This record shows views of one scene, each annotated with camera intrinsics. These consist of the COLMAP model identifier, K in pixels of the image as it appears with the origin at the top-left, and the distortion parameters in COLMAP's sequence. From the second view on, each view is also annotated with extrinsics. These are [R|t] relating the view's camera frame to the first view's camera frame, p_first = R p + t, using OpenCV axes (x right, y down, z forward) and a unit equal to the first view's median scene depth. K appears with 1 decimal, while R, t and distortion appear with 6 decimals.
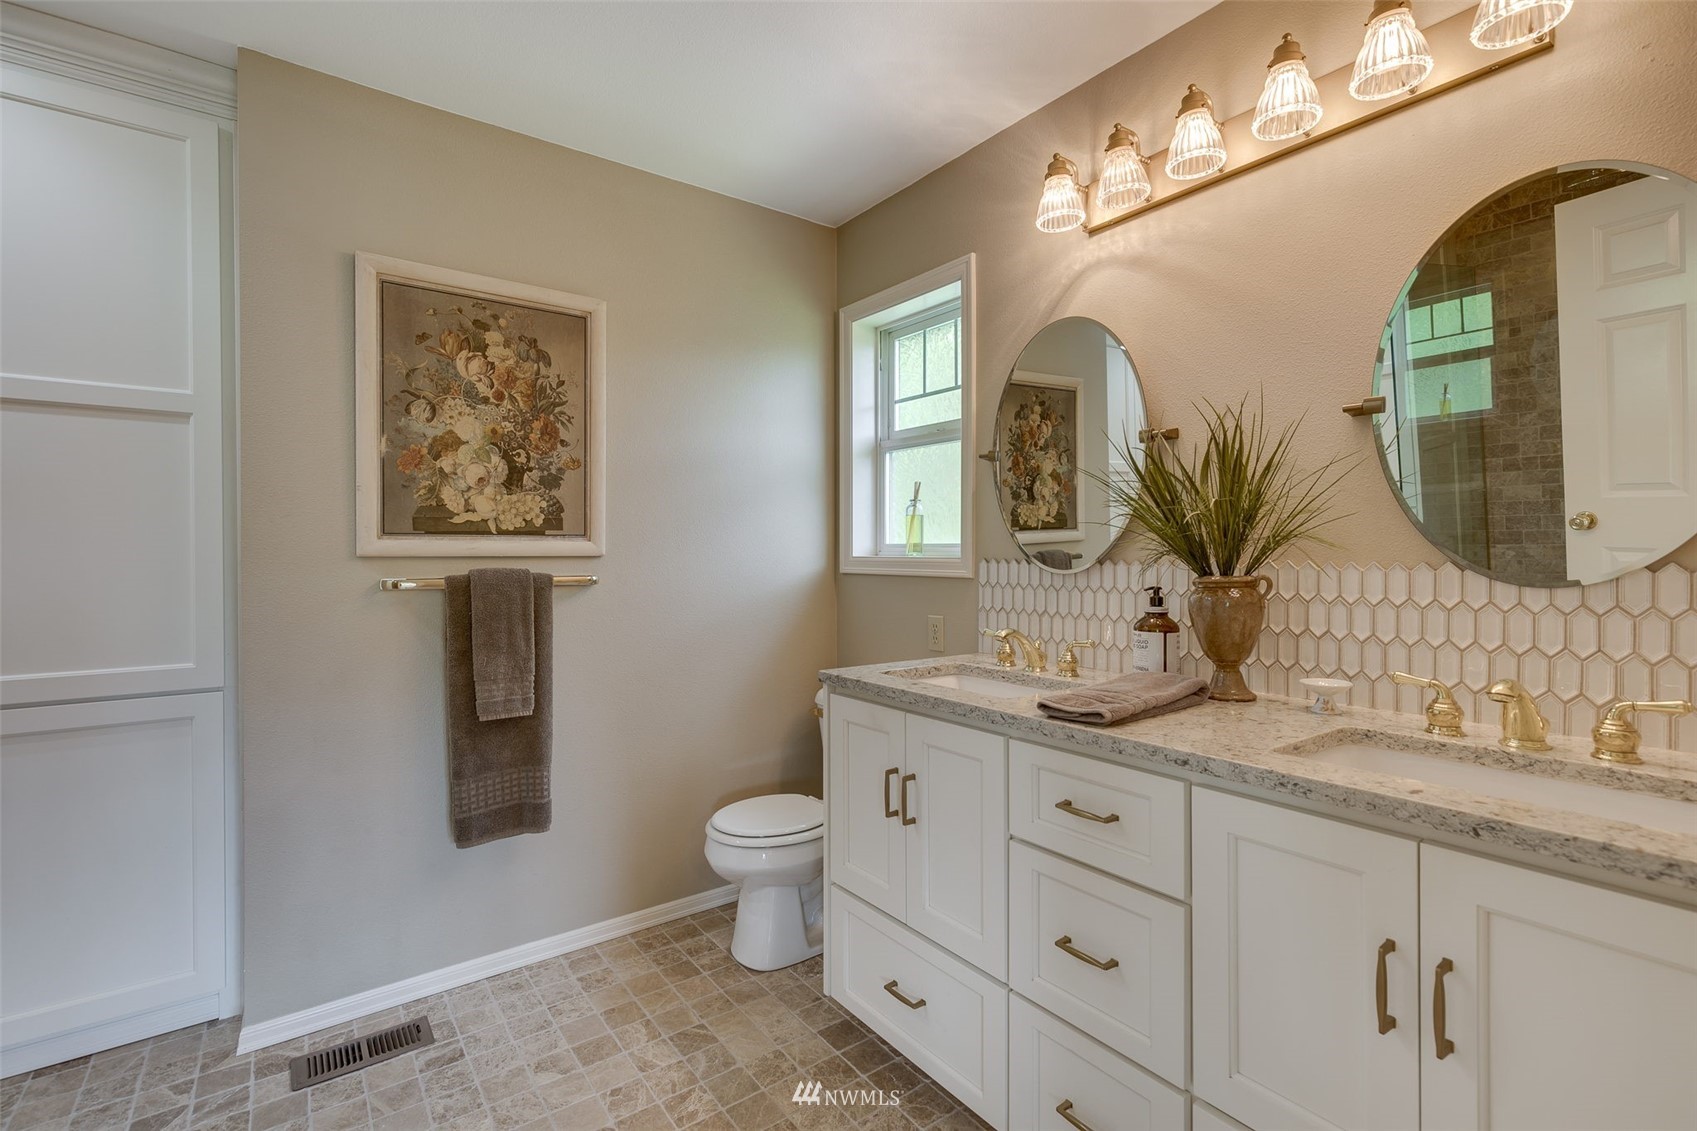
lens RADIAL K [[747.8, 0, 844.1], [0, 747.8, 551.5], [0, 0, 1]] dist [0.001091, 0.000302]
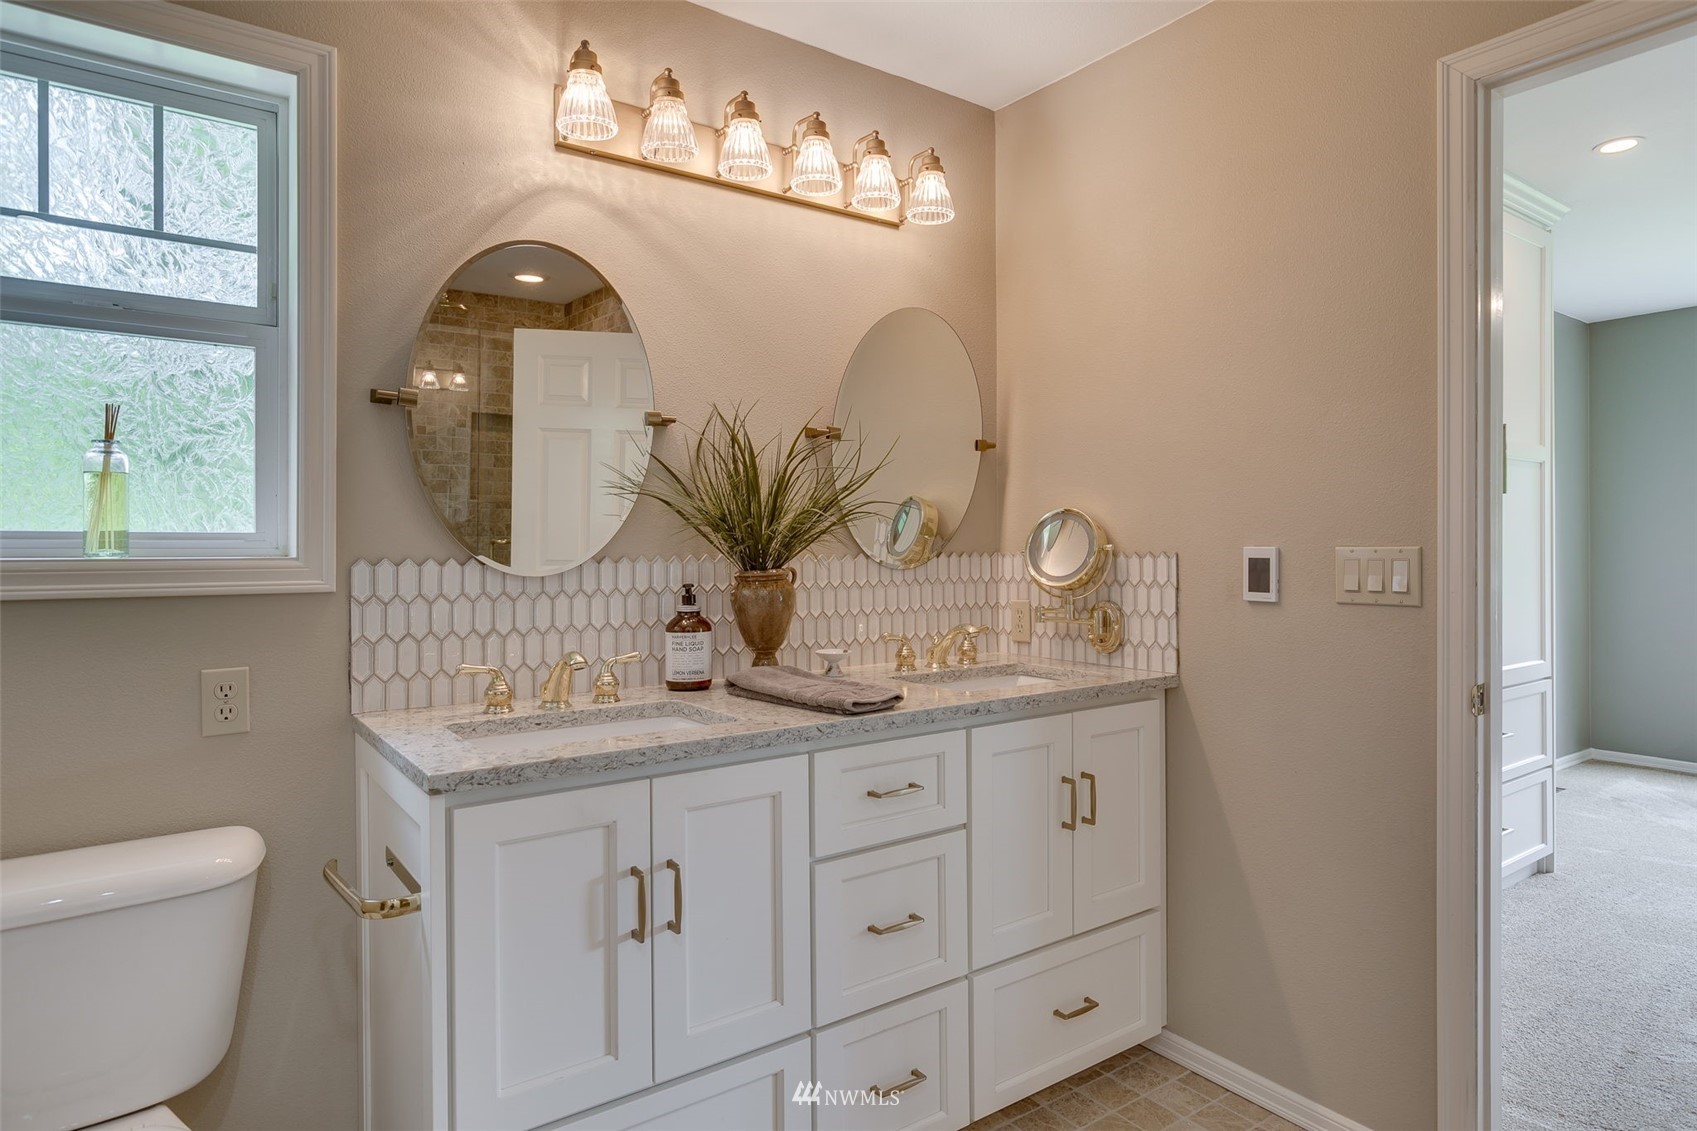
lens RADIAL K [[972.9, 0, 790.4], [0, 972.9, 554.8], [0, 0, 1]] dist [-0.002485, -0.000614]
pose [[0.040689, -0.011031, 0.999111, -0.664143], [-0.000338, 0.999939, 0.011054, -0.002915], [-0.999172, -0.000788, 0.040683, 0.677925]]
